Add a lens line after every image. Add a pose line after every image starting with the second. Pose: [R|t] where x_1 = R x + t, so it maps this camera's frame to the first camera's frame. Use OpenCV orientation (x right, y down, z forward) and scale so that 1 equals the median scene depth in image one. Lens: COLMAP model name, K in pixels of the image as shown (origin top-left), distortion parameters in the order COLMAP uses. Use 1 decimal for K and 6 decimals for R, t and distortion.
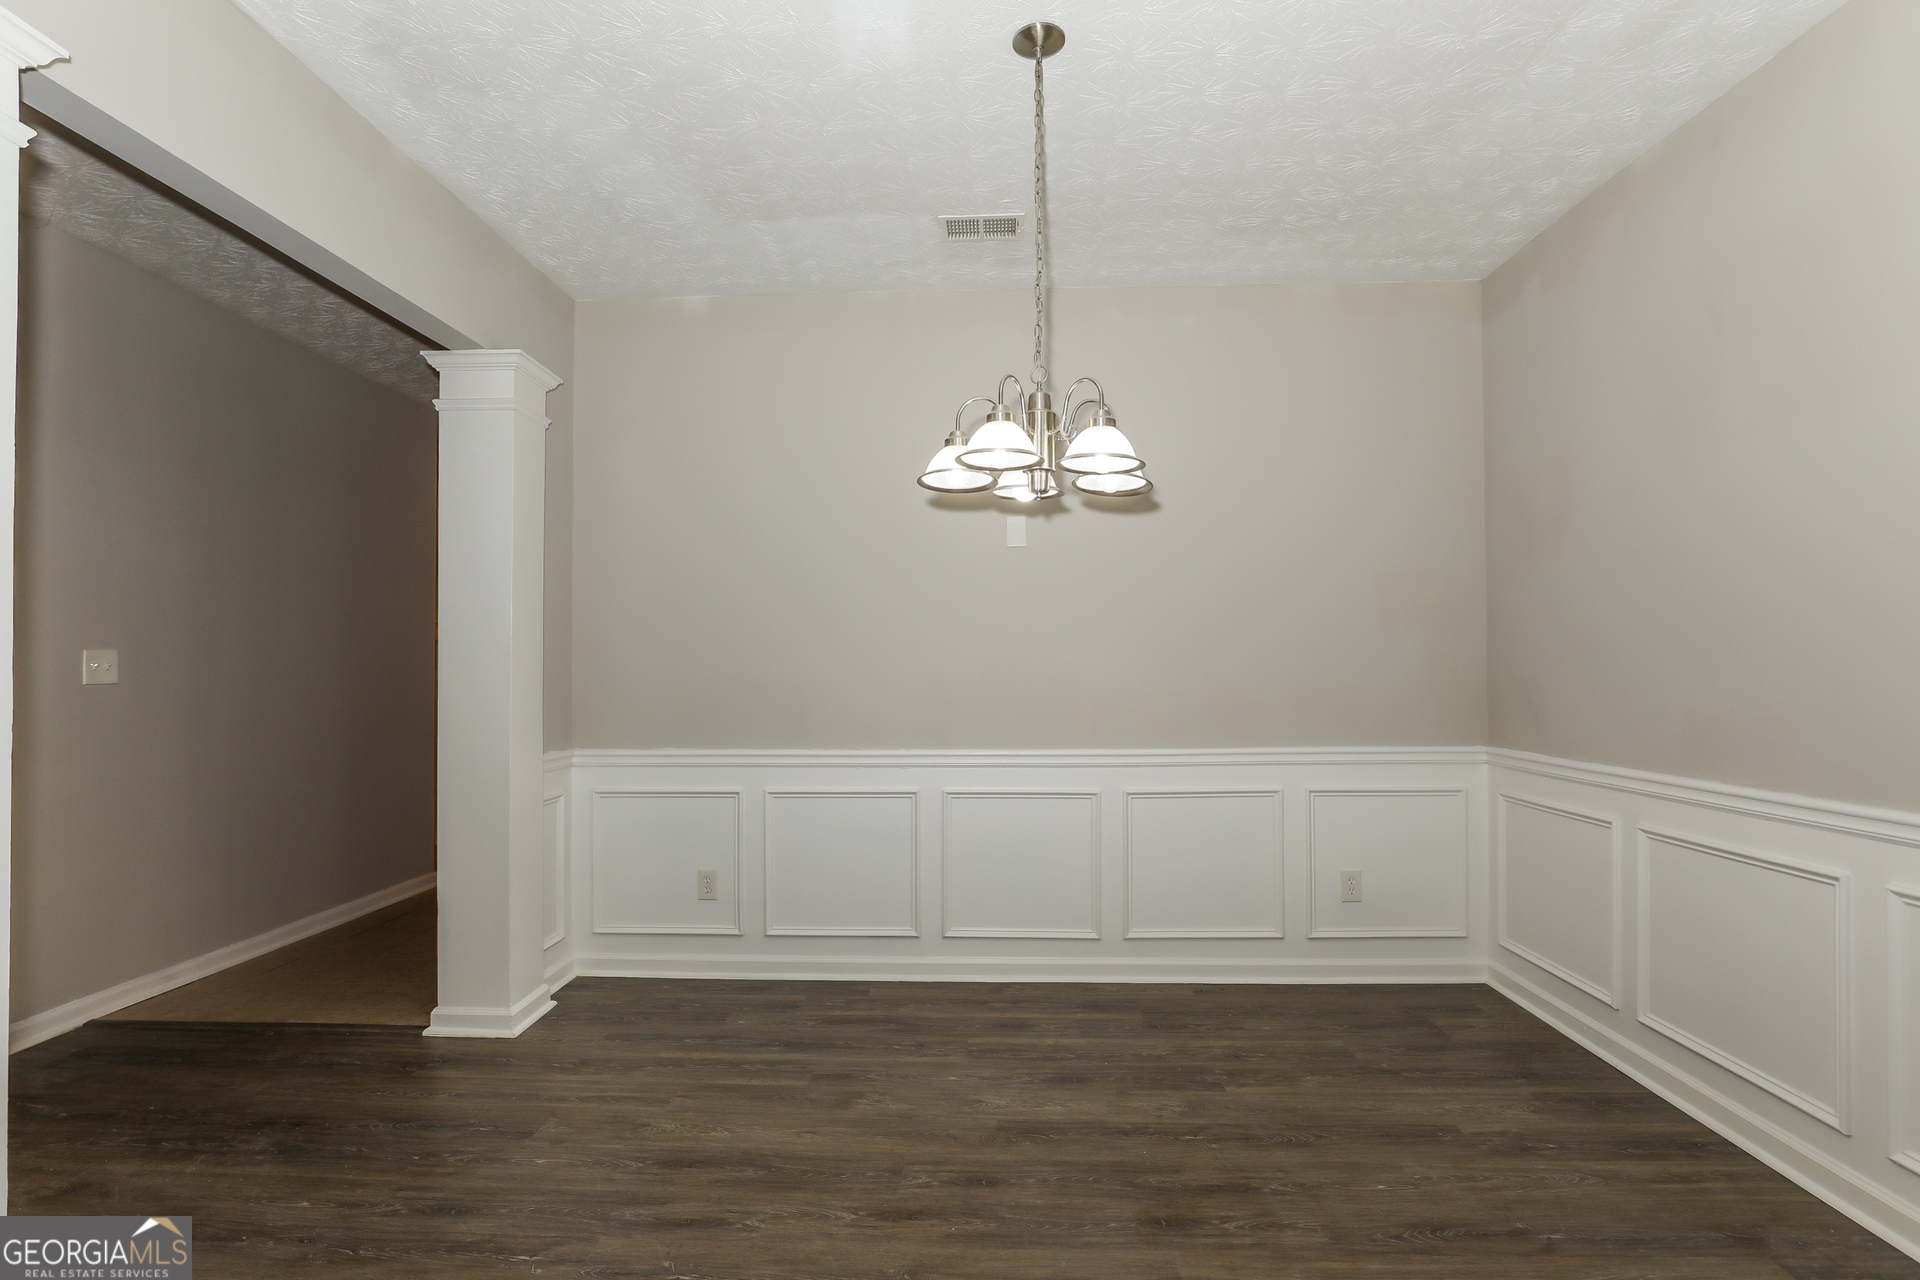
lens RADIAL K [[902.0, 0, 956.8], [0, 902.0, 633.0], [0, 0, 1]] dist [-0.031611, 0.001506]
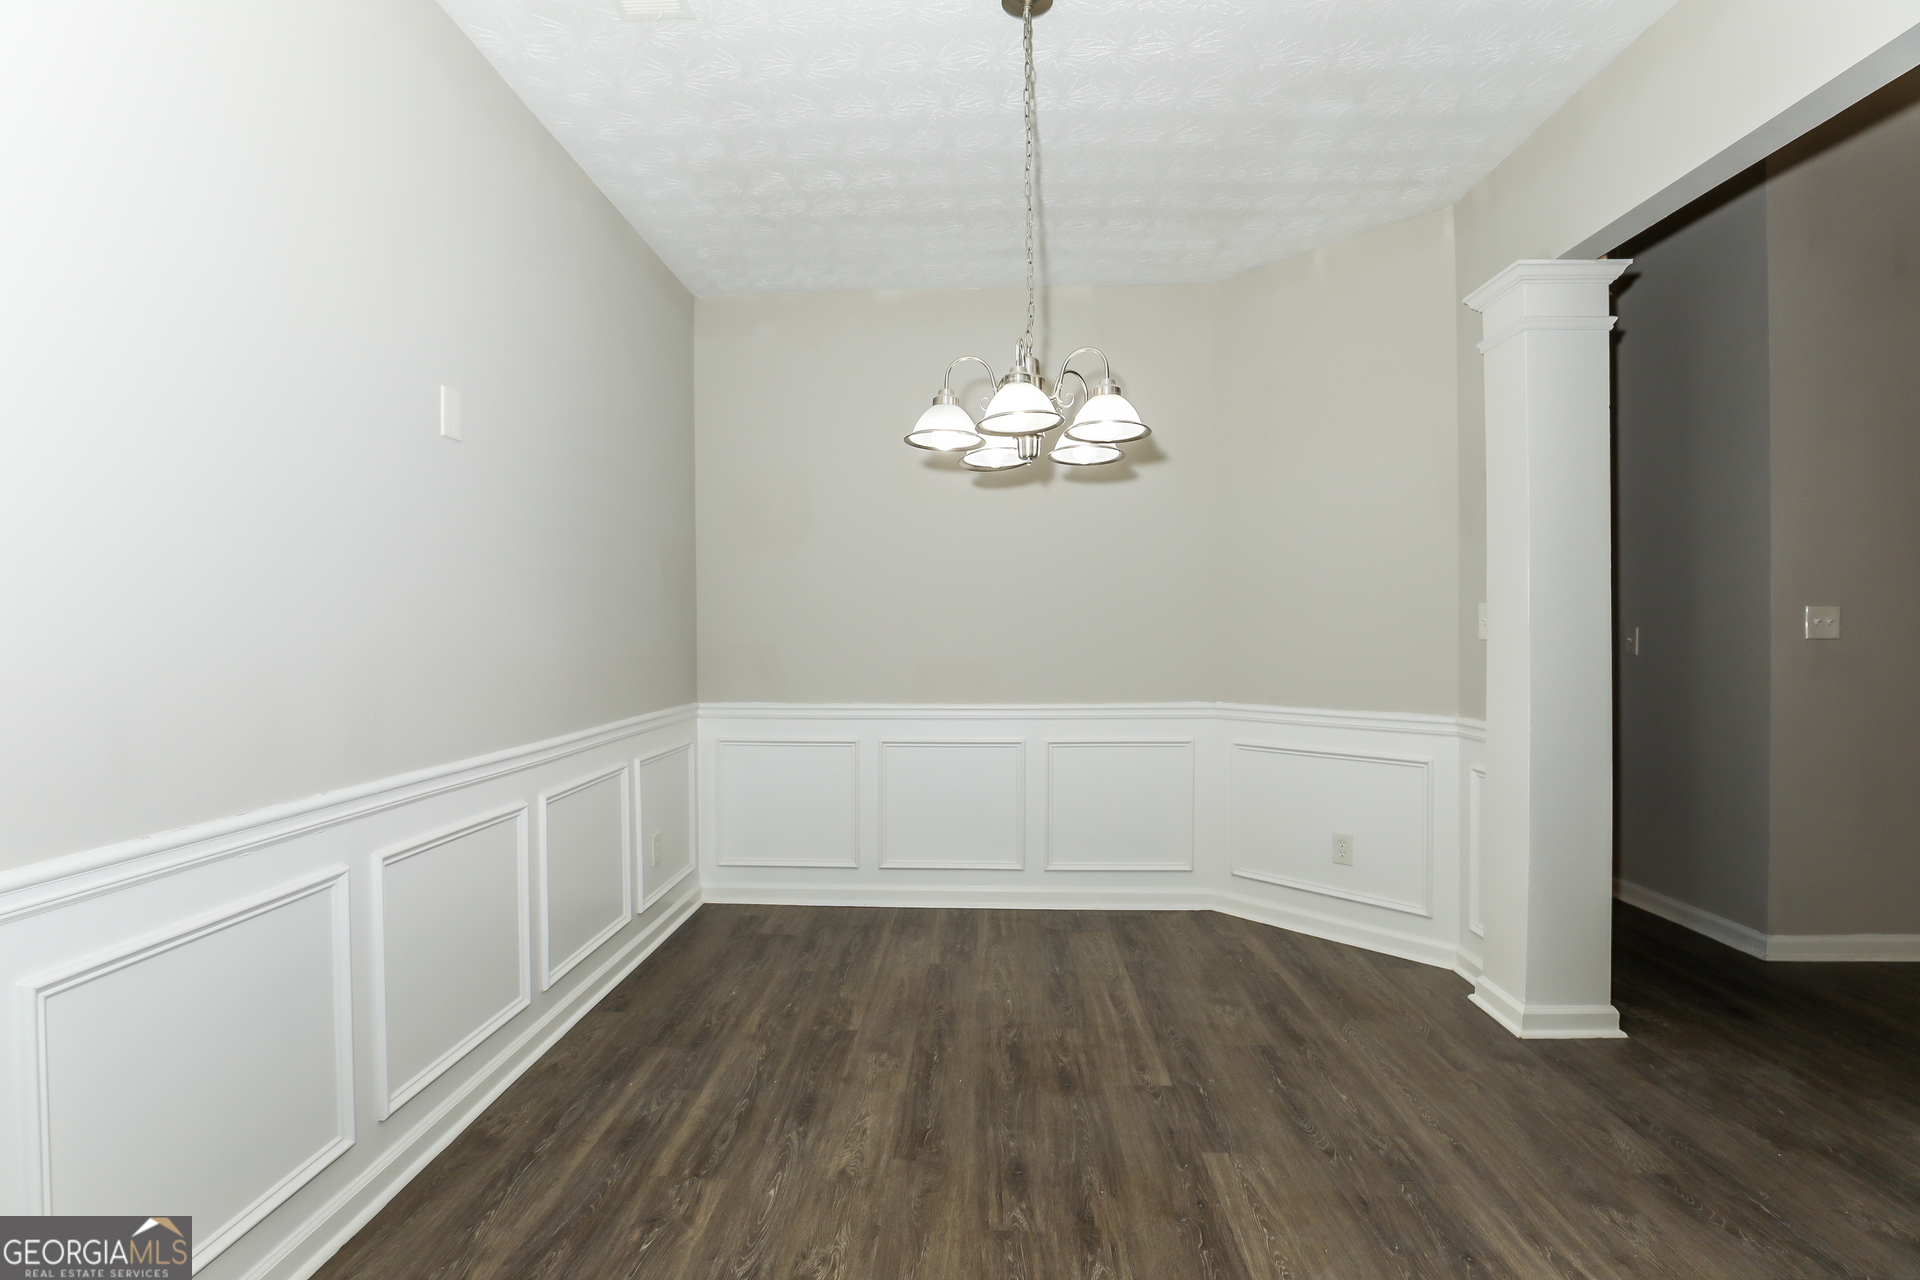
lens RADIAL K [[902.0, 0, 956.8], [0, 902.0, 633.0], [0, 0, 1]] dist [-0.031611, 0.001506]
pose [[-0.017715, 0.004796, 0.999832, -0.769480], [-0.036362, 0.999324, -0.005438, 0.049811], [-0.999182, -0.036452, -0.017529, 0.935555]]
